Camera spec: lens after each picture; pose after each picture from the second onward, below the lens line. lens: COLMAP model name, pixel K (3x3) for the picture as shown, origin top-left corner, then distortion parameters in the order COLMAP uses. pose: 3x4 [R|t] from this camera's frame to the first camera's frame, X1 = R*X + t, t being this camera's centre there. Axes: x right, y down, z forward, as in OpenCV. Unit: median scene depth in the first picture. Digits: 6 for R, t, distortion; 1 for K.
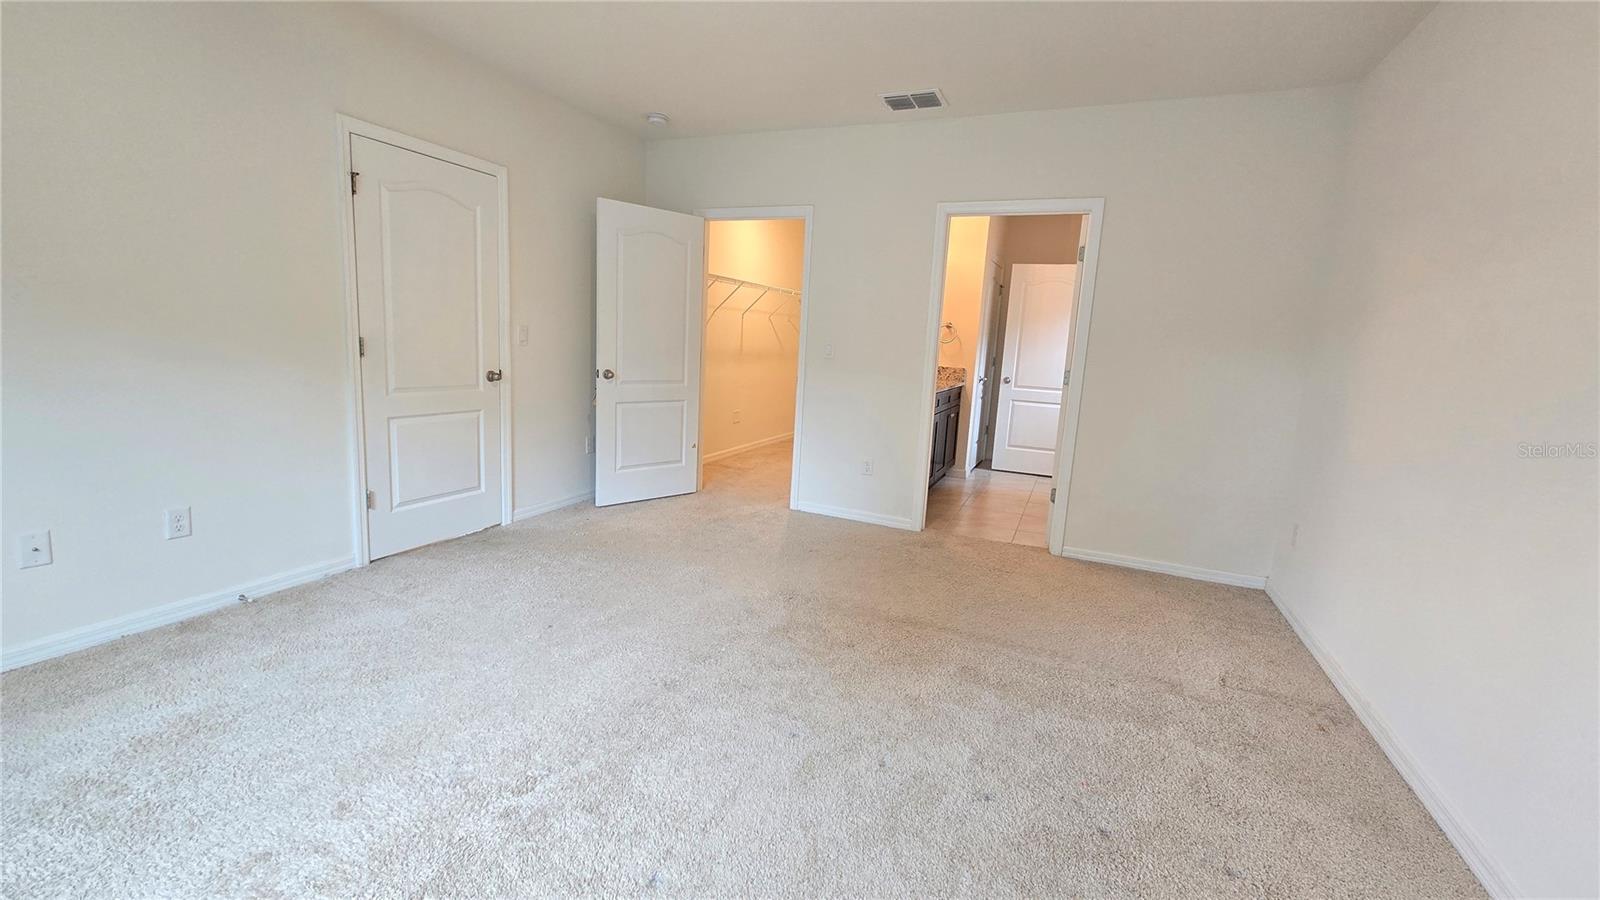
lens RADIAL K [[652.1, 0, 799.7], [0, 652.1, 453.2], [0, 0, 1]] dist [-0.000036, 0.000051]
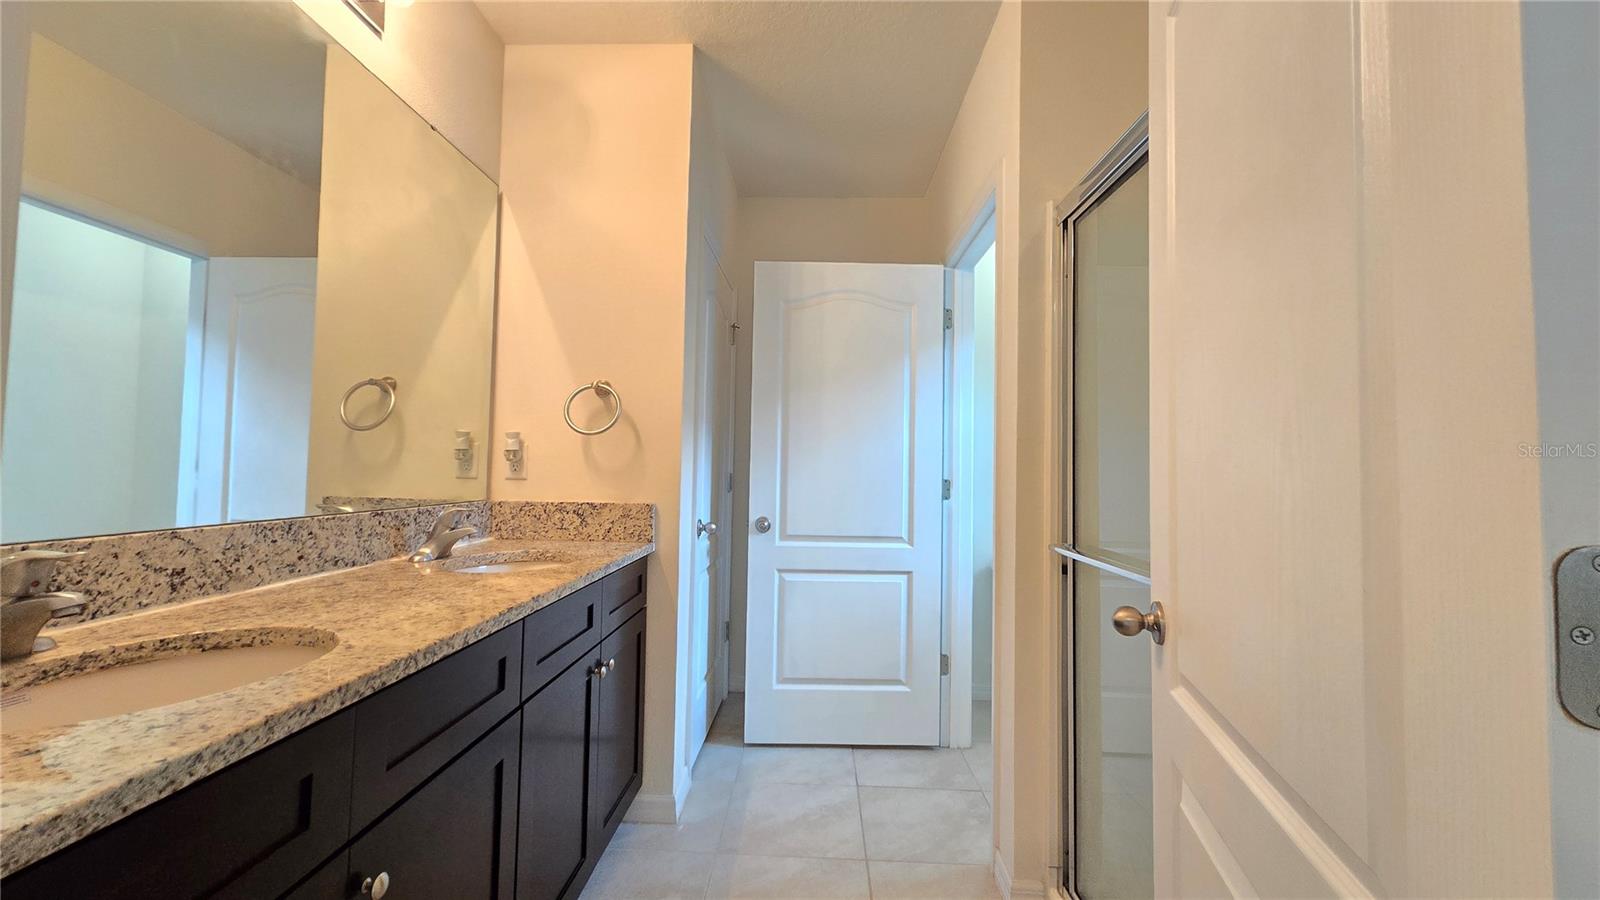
lens RADIAL K [[652.1, 0, 801.0], [0, 652.1, 449.1], [0, 0, 1]] dist [-0.000036, 0.000051]
pose [[0.923604, -0.022918, 0.382662, 0.183893], [0.095607, 0.980439, -0.172040, -0.086678], [-0.371234, 0.195482, 0.907729, 0.611570]]
